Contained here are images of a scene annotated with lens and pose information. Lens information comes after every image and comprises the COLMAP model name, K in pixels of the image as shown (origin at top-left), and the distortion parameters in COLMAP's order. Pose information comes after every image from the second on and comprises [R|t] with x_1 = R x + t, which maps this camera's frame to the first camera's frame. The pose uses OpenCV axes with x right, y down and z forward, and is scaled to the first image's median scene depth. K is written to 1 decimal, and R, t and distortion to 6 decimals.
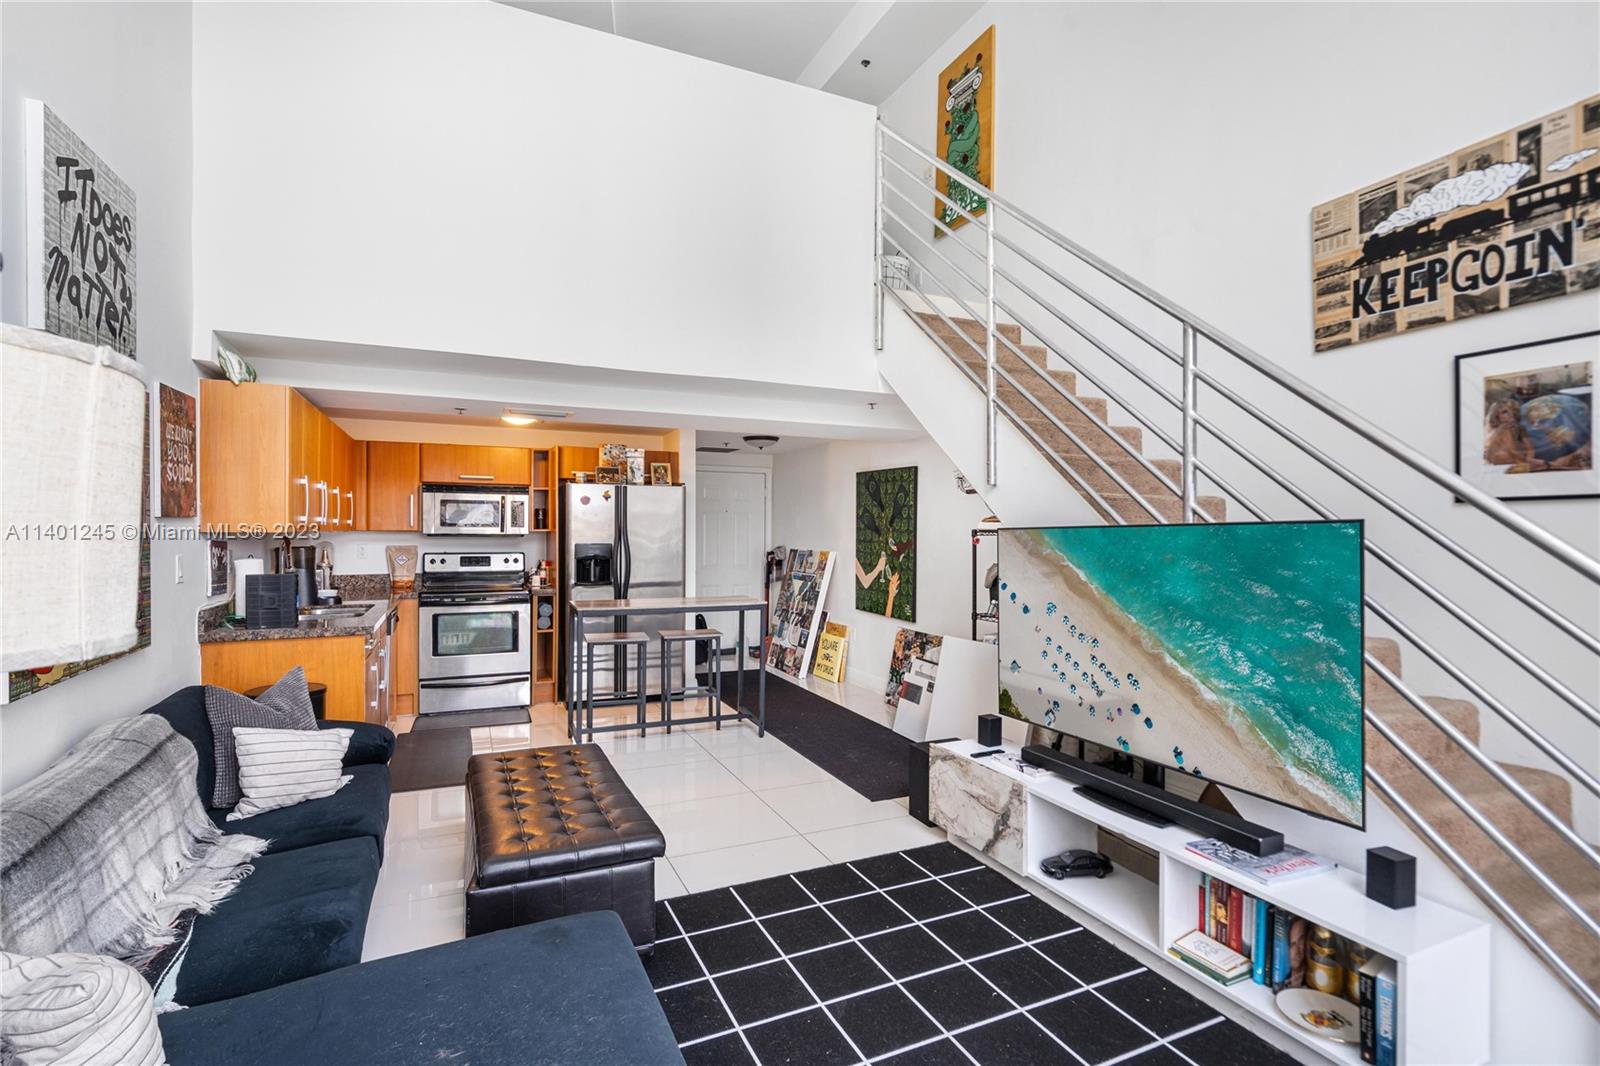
lens RADIAL K [[728.3, 0, 796.7], [0, 728.3, 537.6], [0, 0, 1]] dist [-0.004107, 0.002827]
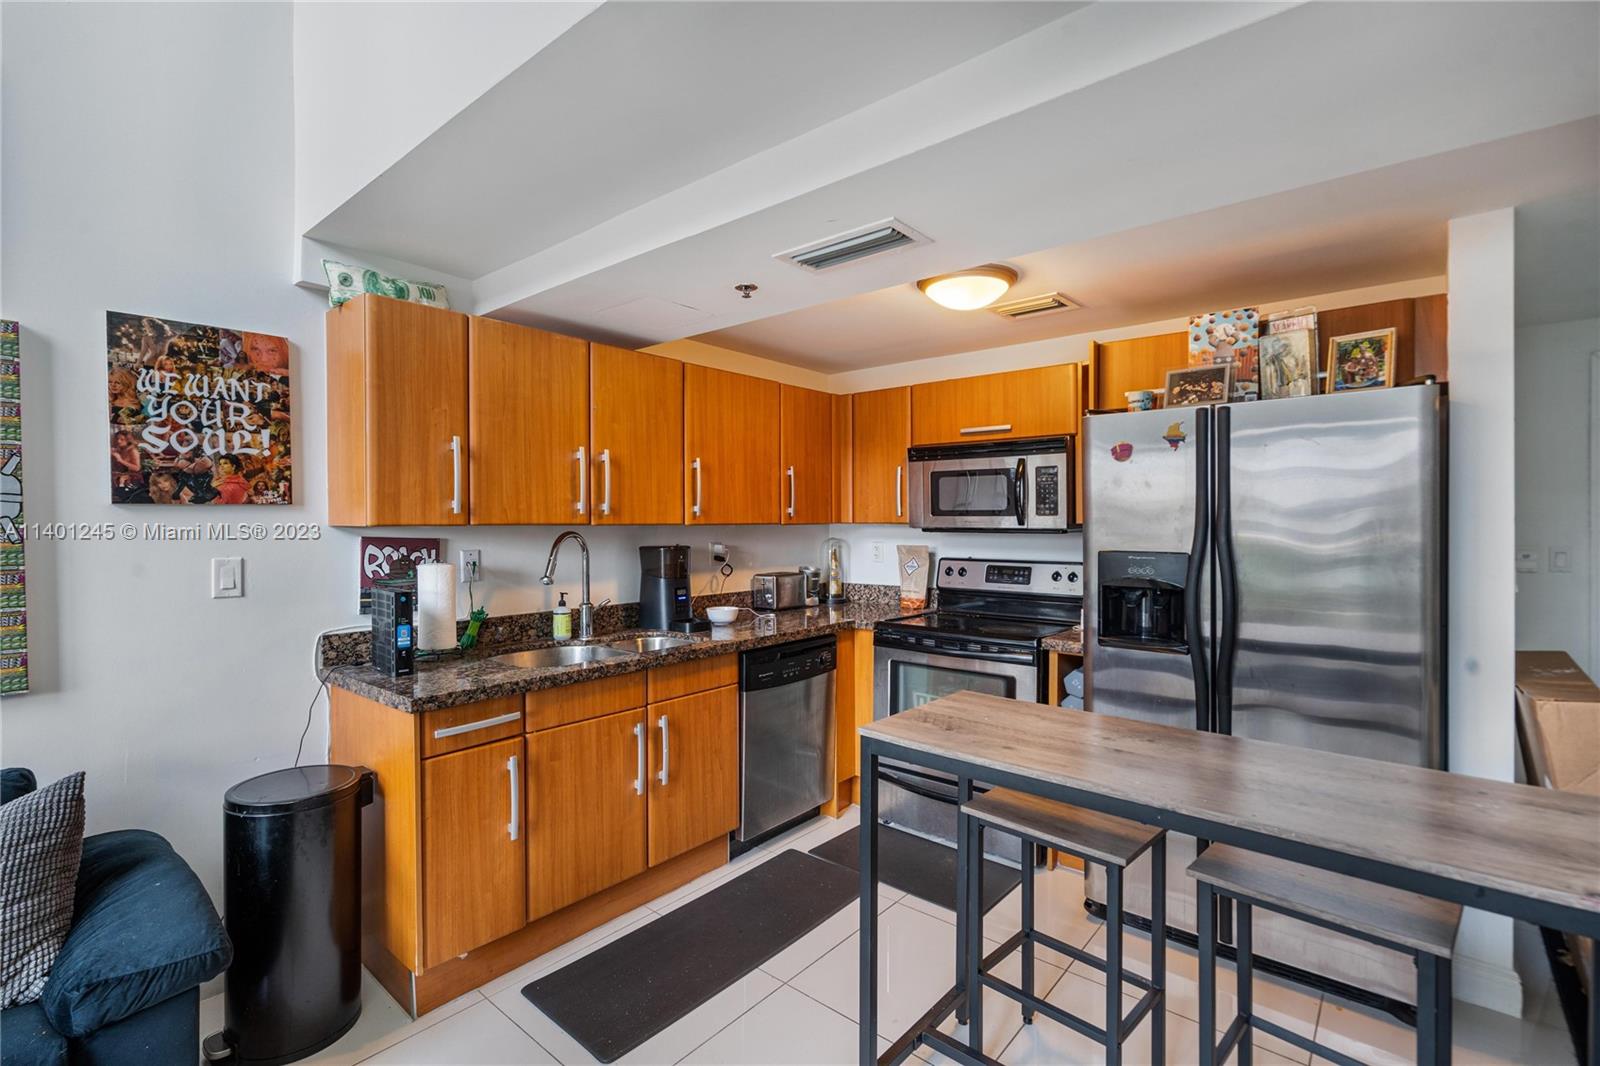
lens RADIAL K [[728.3, 0, 796.1], [0, 728.3, 531.0], [0, 0, 1]] dist [-0.004107, 0.002827]
pose [[0.432780, 0.006246, -0.901478, 0.028843], [-0.005092, 0.999977, 0.004484, -0.007812], [0.901485, 0.002649, 0.432802, 1.036020]]
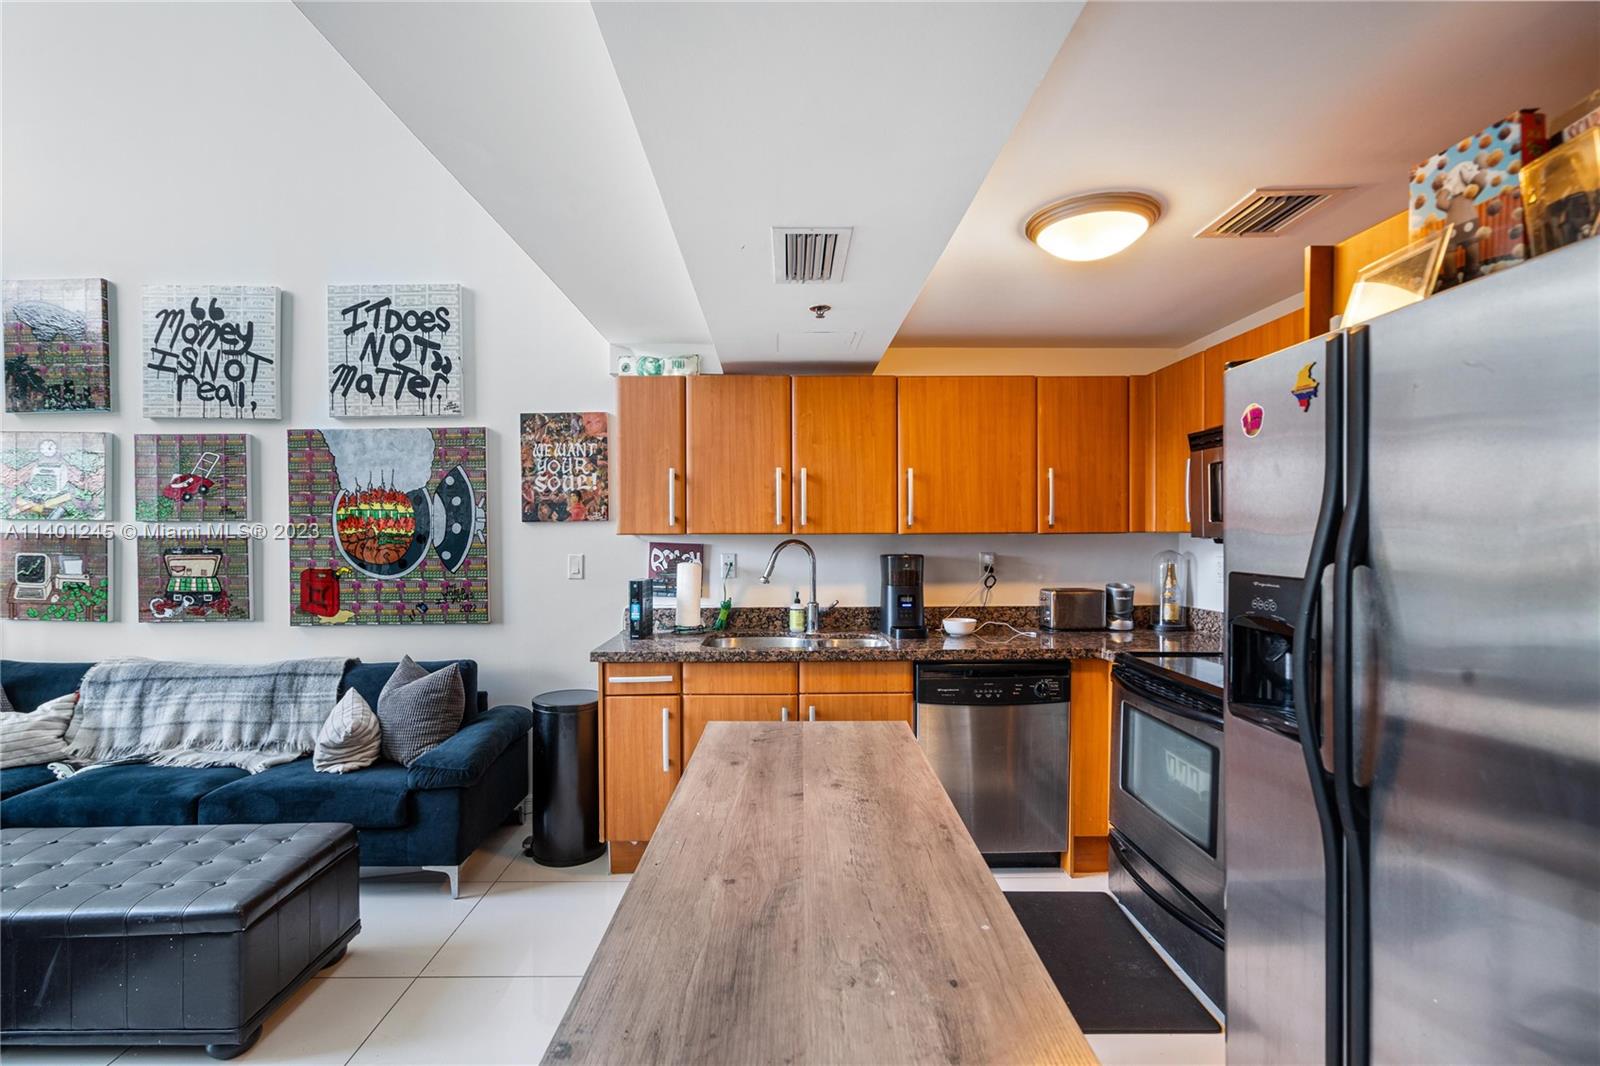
lens RADIAL K [[728.3, 0, 788.7], [0, 728.3, 540.8], [0, 0, 1]] dist [-0.004107, 0.002827]
pose [[-0.396394, 0.005633, -0.918063, 0.065834], [-0.006979, 0.999934, 0.009149, -0.009389], [0.918054, 0.010034, -0.396329, 1.530328]]
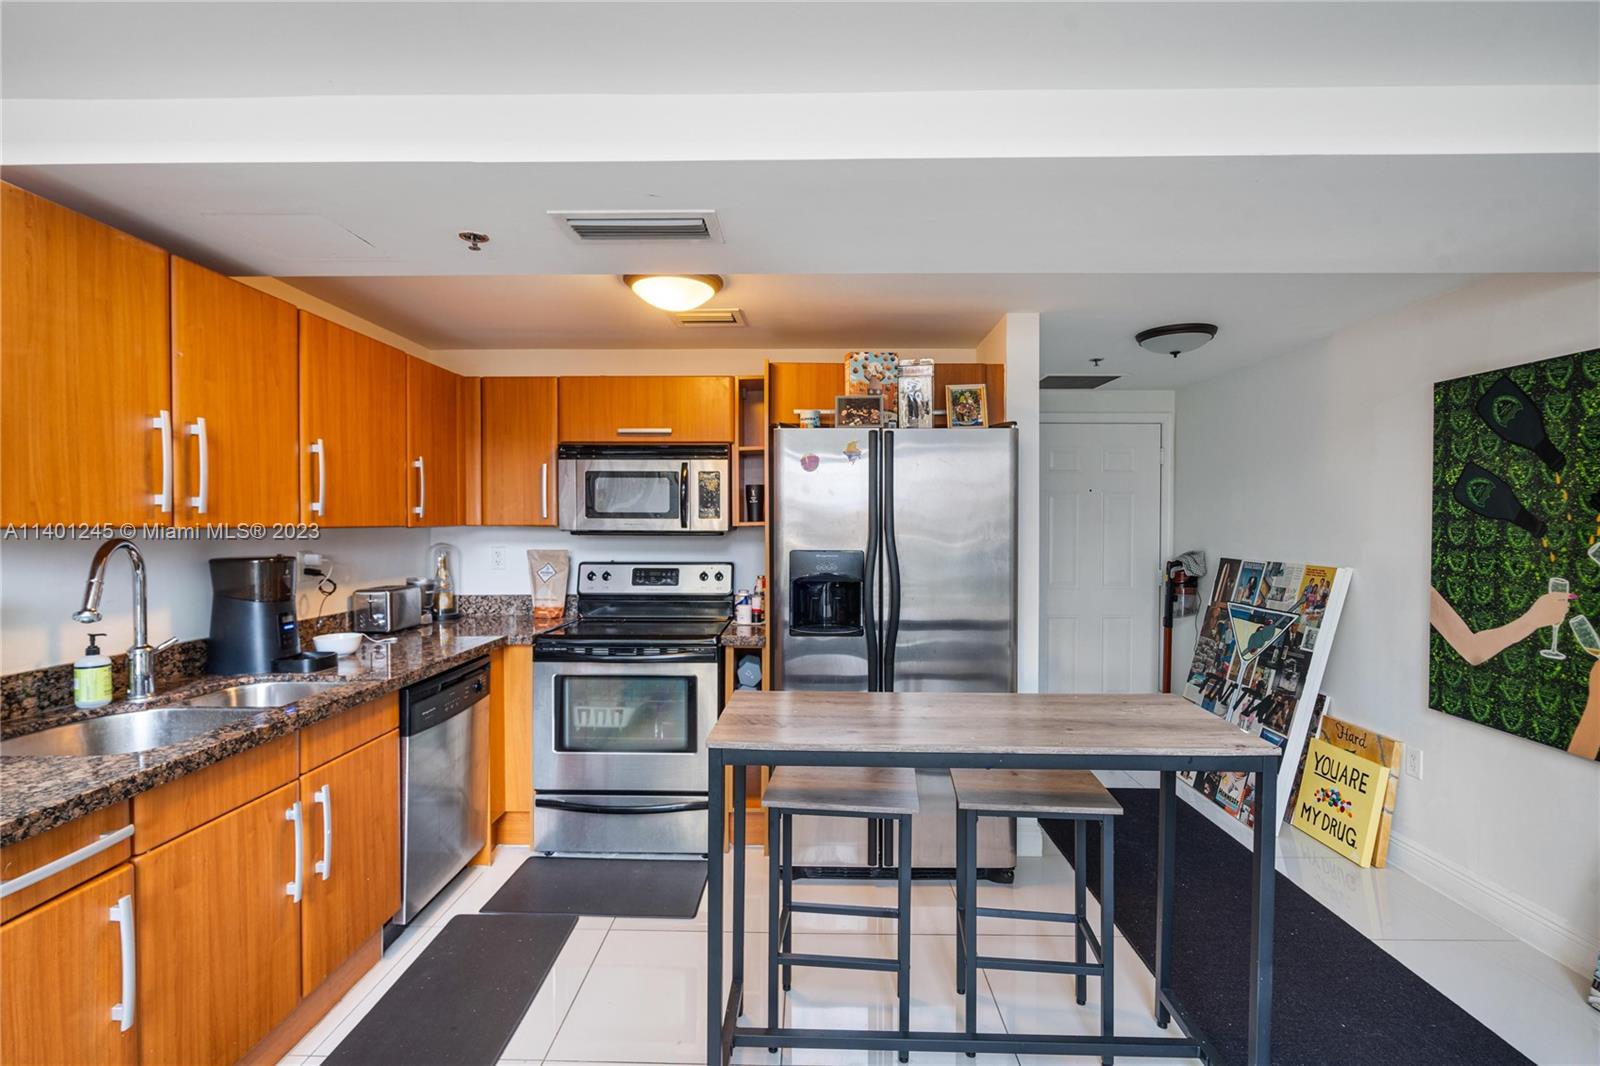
lens RADIAL K [[728.3, 0, 796.6], [0, 728.3, 536.8], [0, 0, 1]] dist [-0.004107, 0.002827]
pose [[0.903753, 0.002513, -0.428047, -0.140059], [0.000192, 0.999980, 0.006276, -0.006821], [0.428054, -0.005754, 0.903735, 0.894050]]
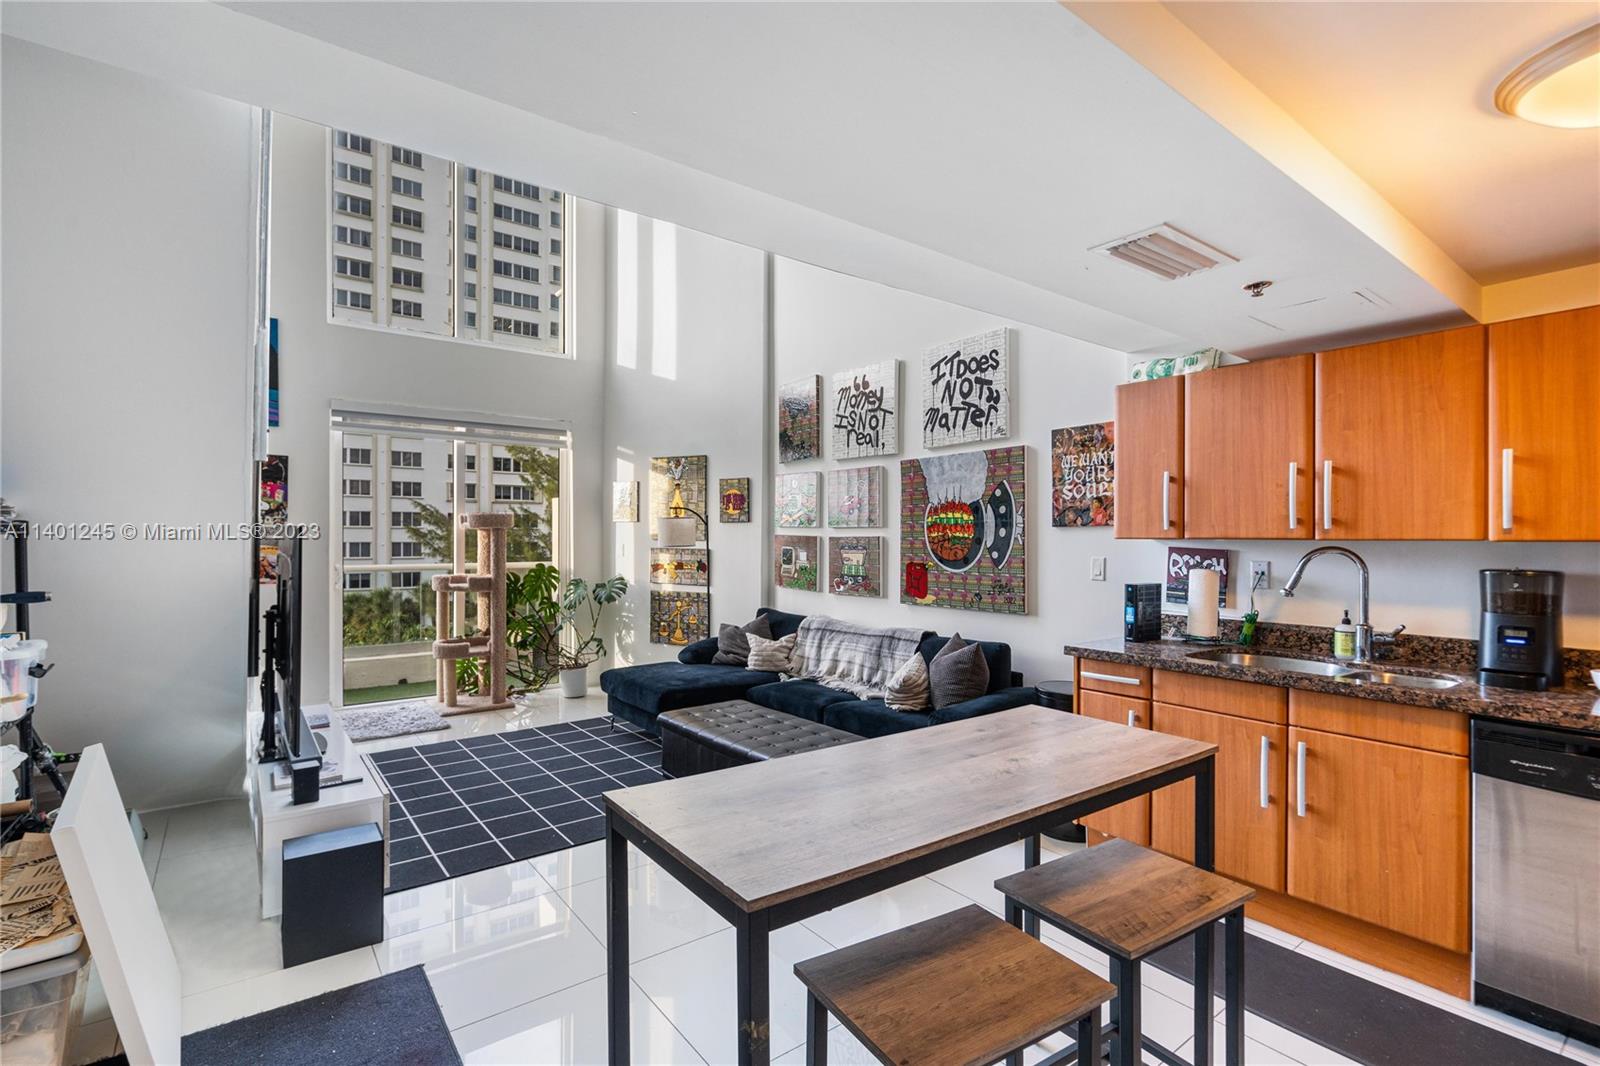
lens RADIAL K [[728.3, 0, 798.0], [0, 728.3, 530.0], [0, 0, 1]] dist [-0.004107, 0.002827]
pose [[-0.970328, -0.011150, -0.241535, -0.058794], [-0.011016, 0.999938, -0.001904, -0.012220], [0.241541, 0.000813, -0.970390, 1.783566]]
